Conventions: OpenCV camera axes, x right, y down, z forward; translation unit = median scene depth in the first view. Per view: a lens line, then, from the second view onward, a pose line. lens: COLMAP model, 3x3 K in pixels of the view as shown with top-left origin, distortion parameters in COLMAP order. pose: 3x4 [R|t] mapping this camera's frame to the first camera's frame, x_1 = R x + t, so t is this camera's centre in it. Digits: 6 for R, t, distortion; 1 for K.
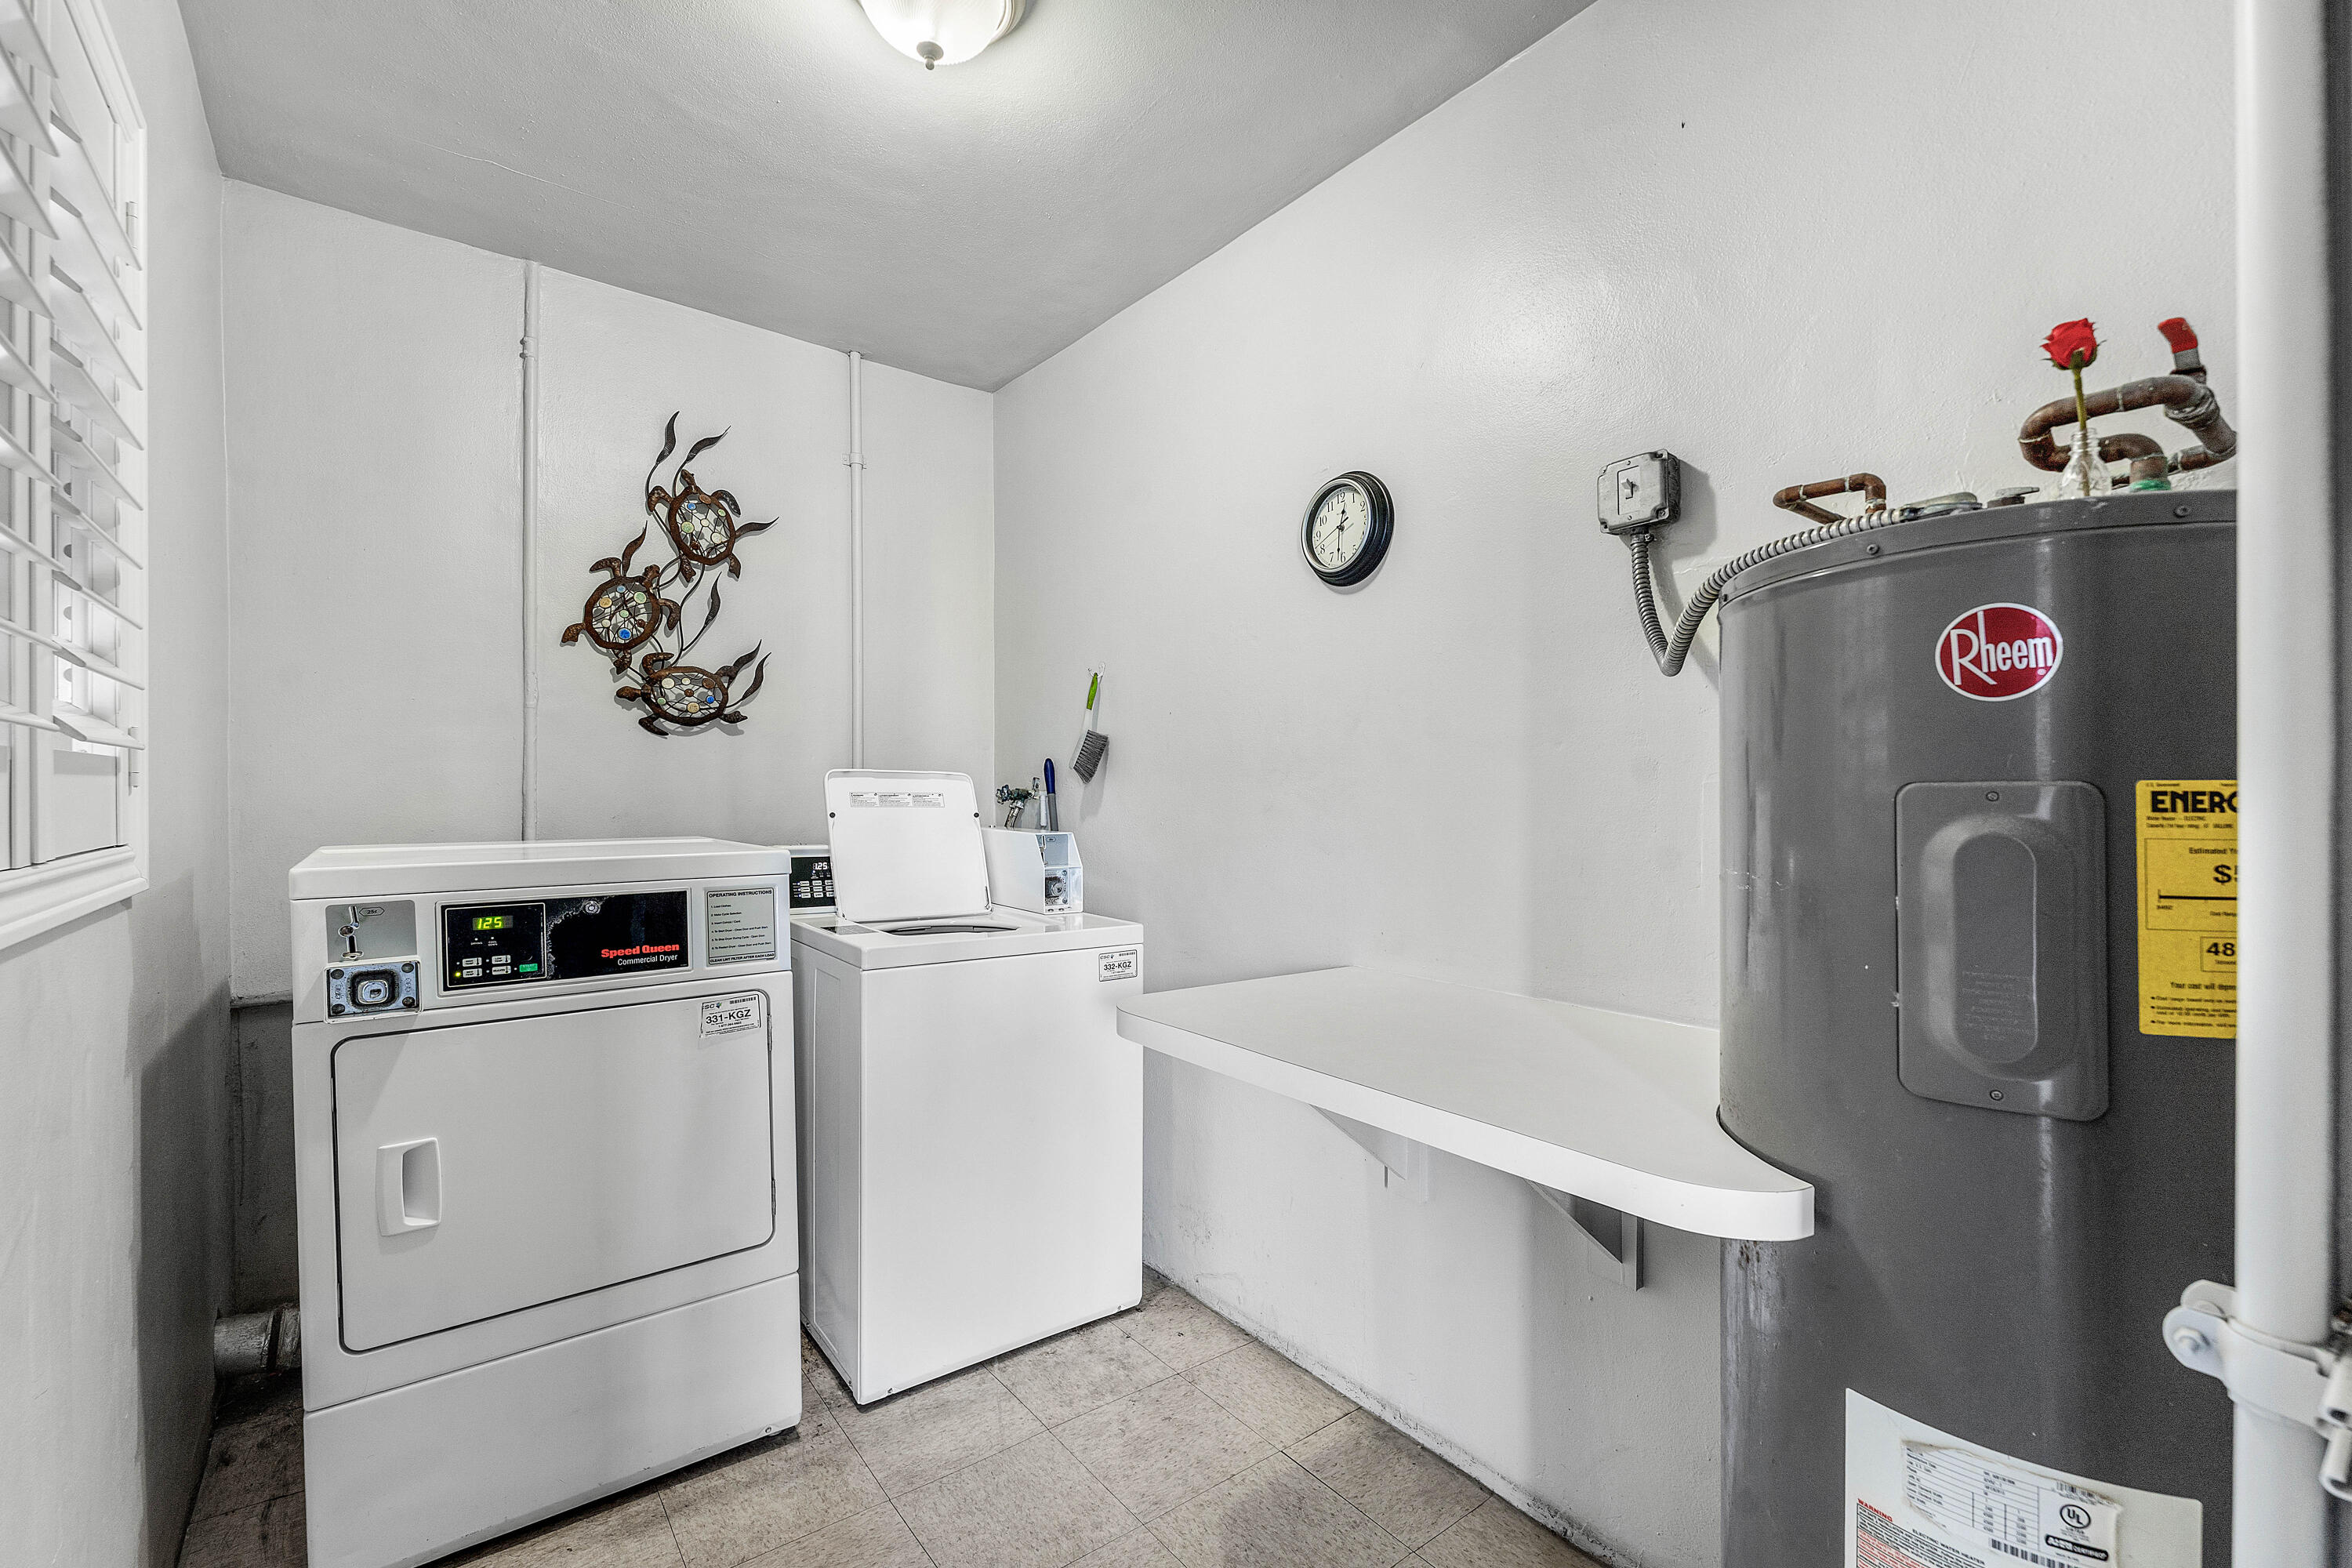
lens RADIAL K [[1001.8, 0, 1176.0], [0, 1001.8, 784.0], [0, 0, 1]] dist [-0.001121, -0.000440]
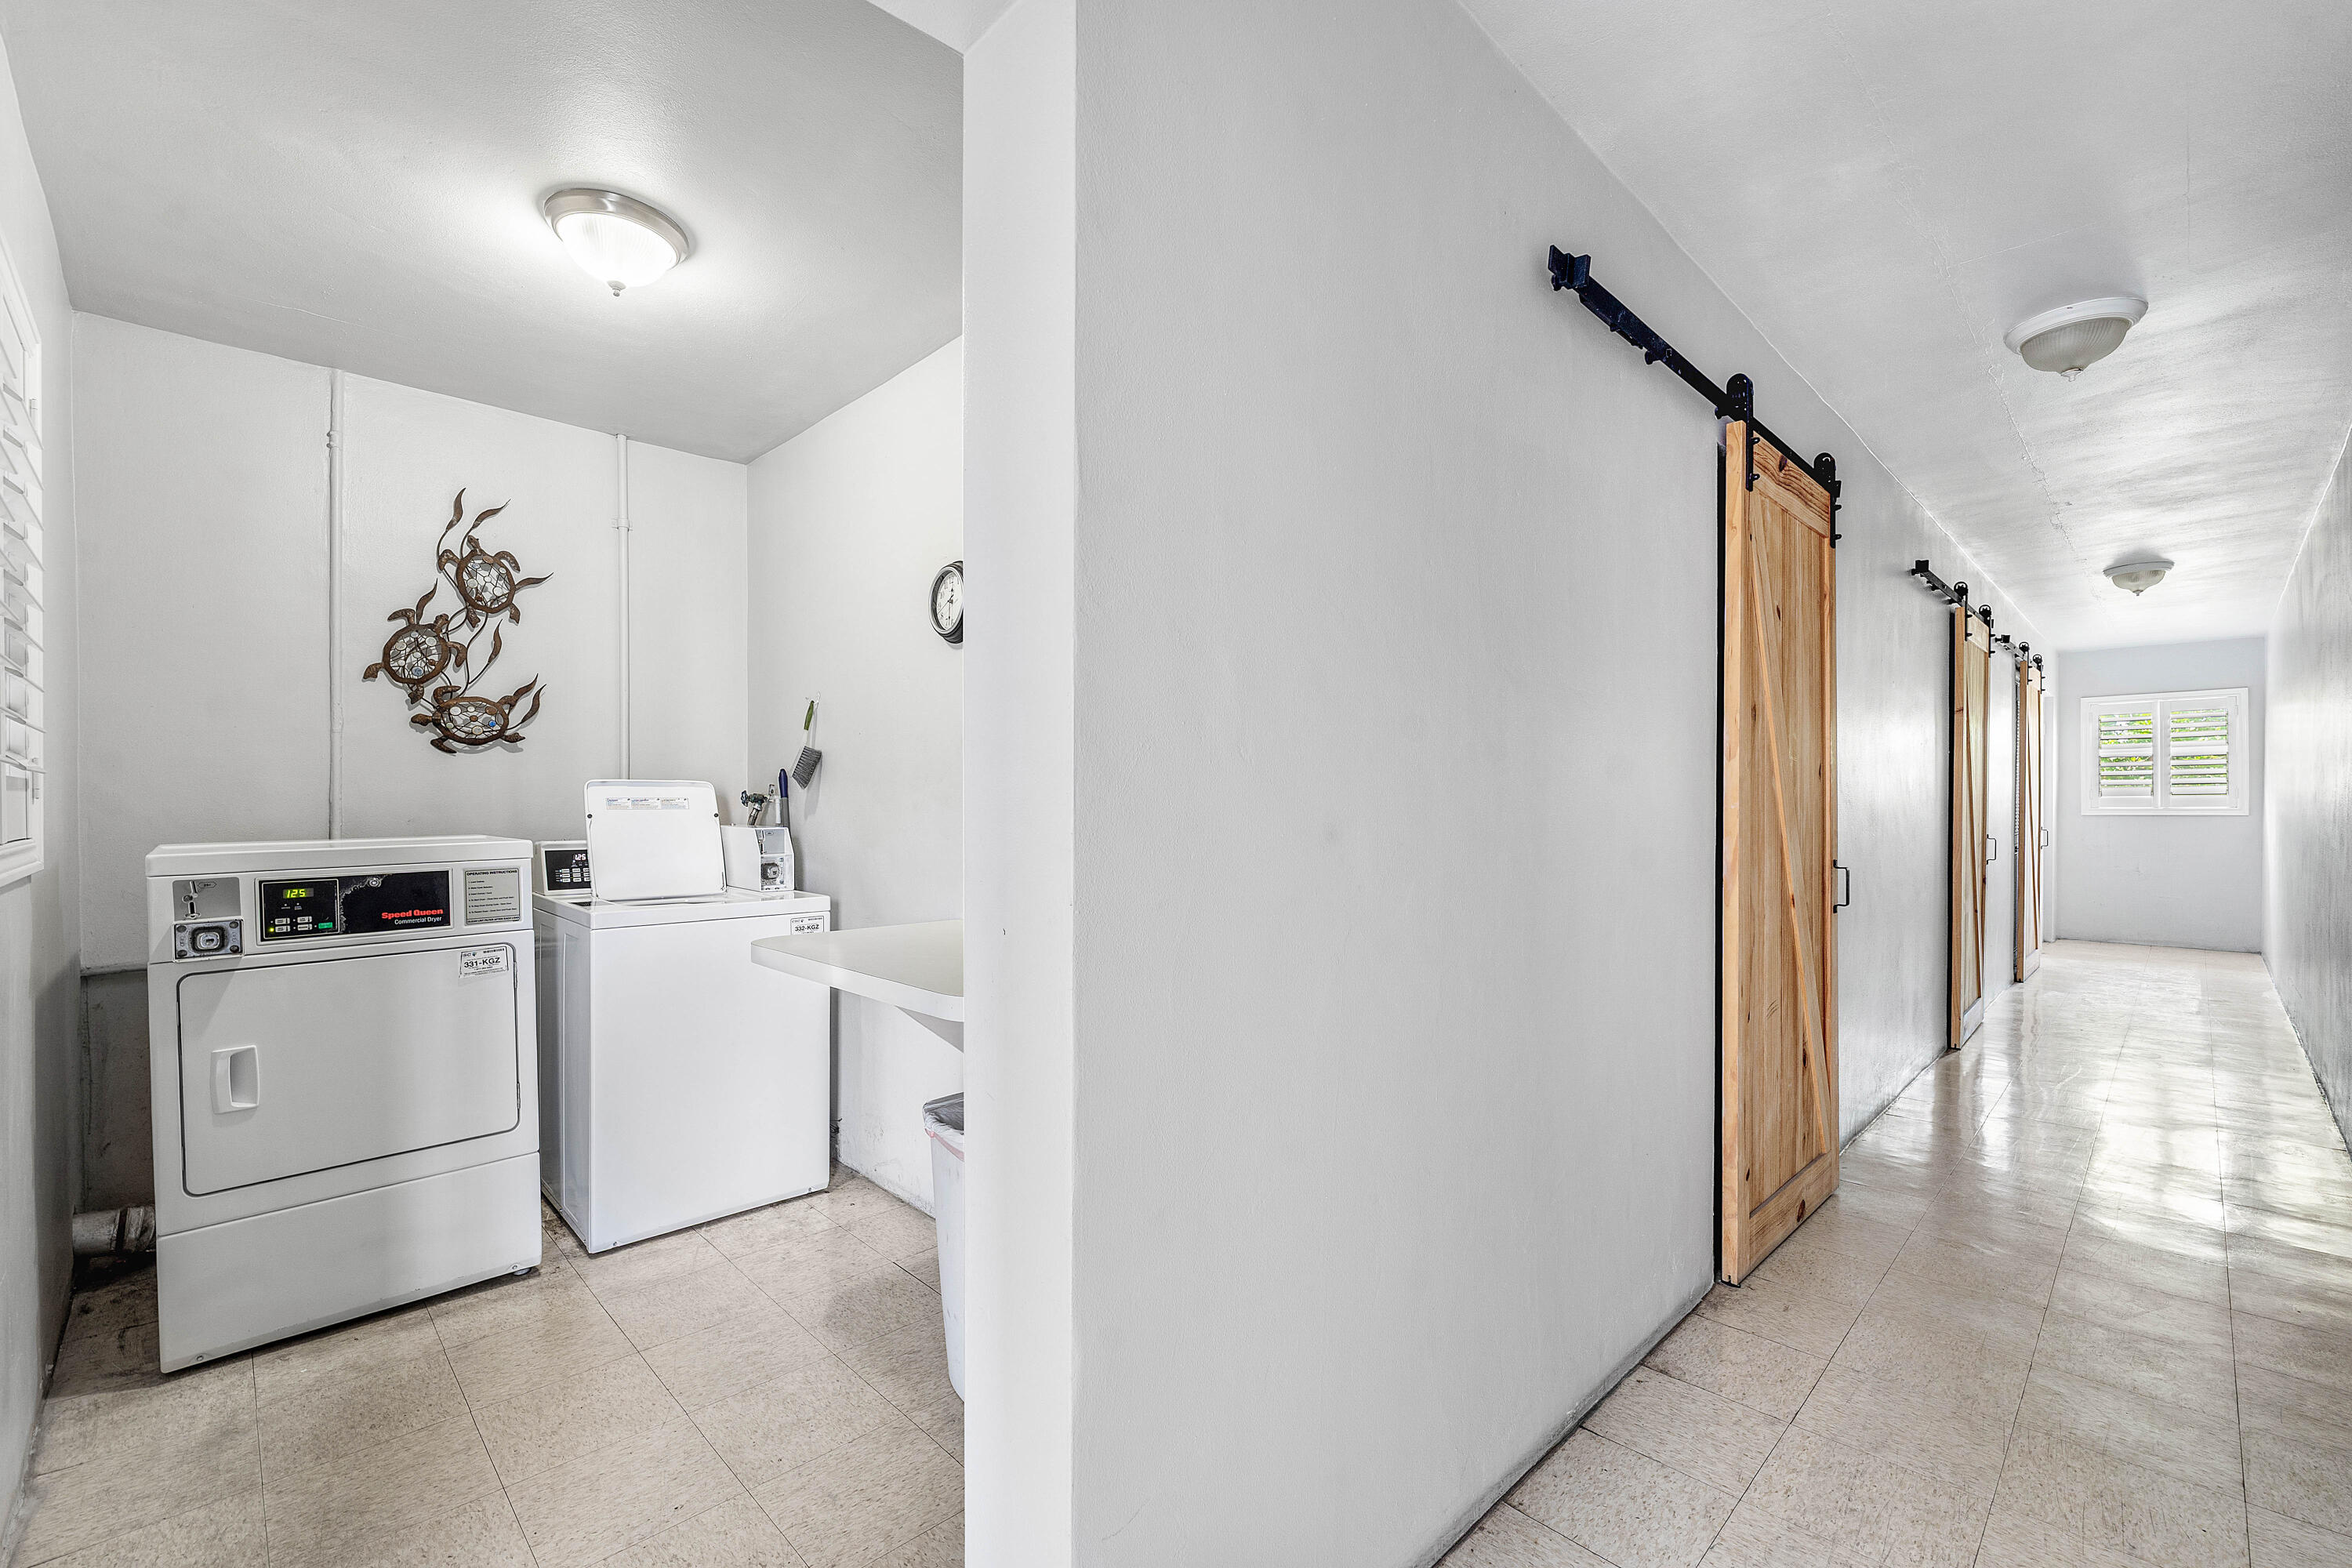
lens RADIAL K [[988.2, 0, 1104.2], [0, 988.2, 777.2], [0, 0, 1]] dist [-0.000591, 0.000083]
pose [[0.997231, -0.009818, 0.073719, 0.267378], [0.010611, 0.999890, -0.010375, 0.002196], [-0.073609, 0.011129, 0.997225, -0.362103]]
